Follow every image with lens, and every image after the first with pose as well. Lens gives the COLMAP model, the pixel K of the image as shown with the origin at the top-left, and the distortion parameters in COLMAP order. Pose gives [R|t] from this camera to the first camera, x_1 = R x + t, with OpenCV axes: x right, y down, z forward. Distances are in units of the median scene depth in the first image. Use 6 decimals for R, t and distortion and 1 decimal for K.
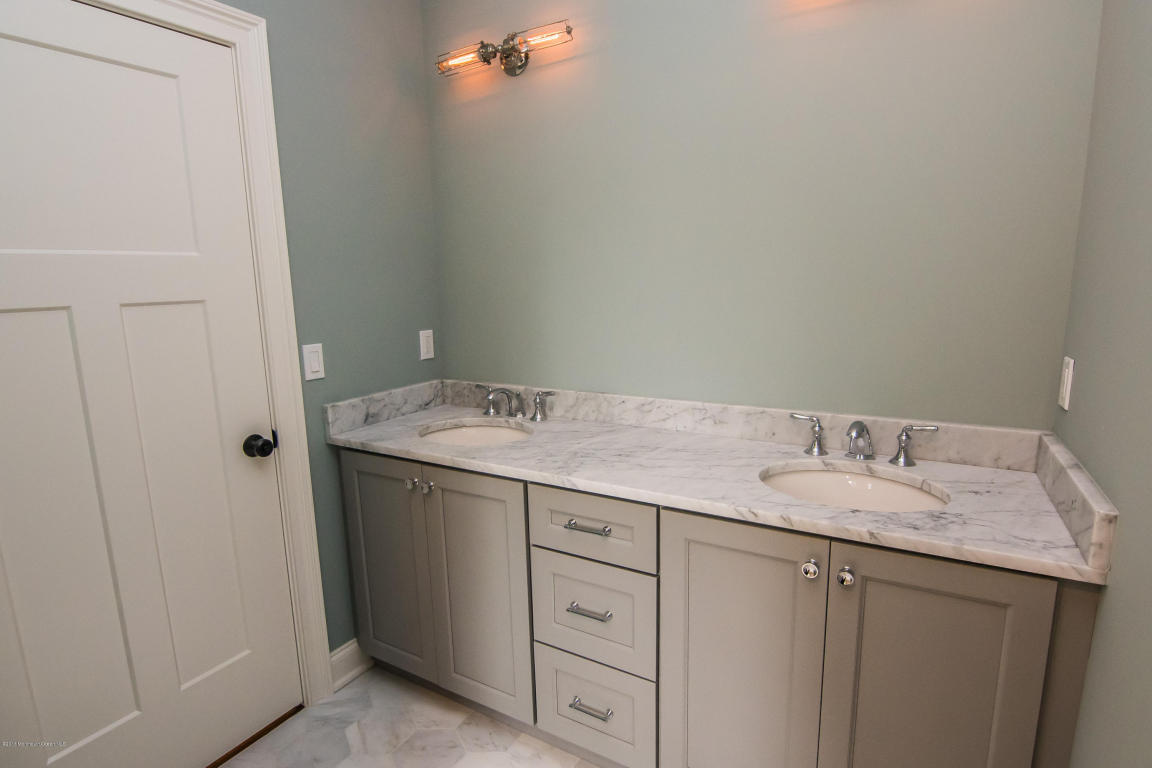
lens RADIAL K [[577.2, 0, 578.1], [0, 577.2, 385.2], [0, 0, 1]] dist [-0.004998, -0.009487]
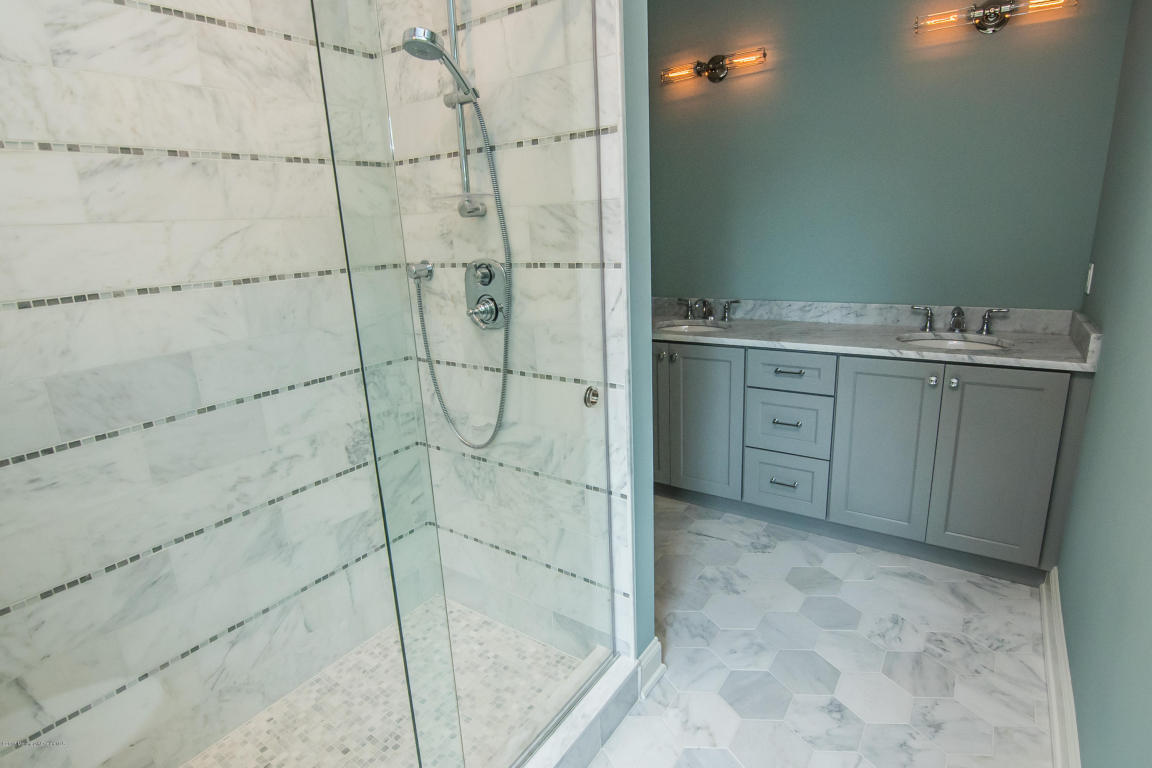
lens RADIAL K [[584.9, 0, 570.1], [0, 584.9, 387.5], [0, 0, 1]] dist [-0.006606, -0.008622]
pose [[0.996591, -0.002468, -0.082463, -0.436170], [0.009562, 0.996271, 0.085746, 0.125437], [0.081944, -0.086242, 0.992899, -0.688970]]
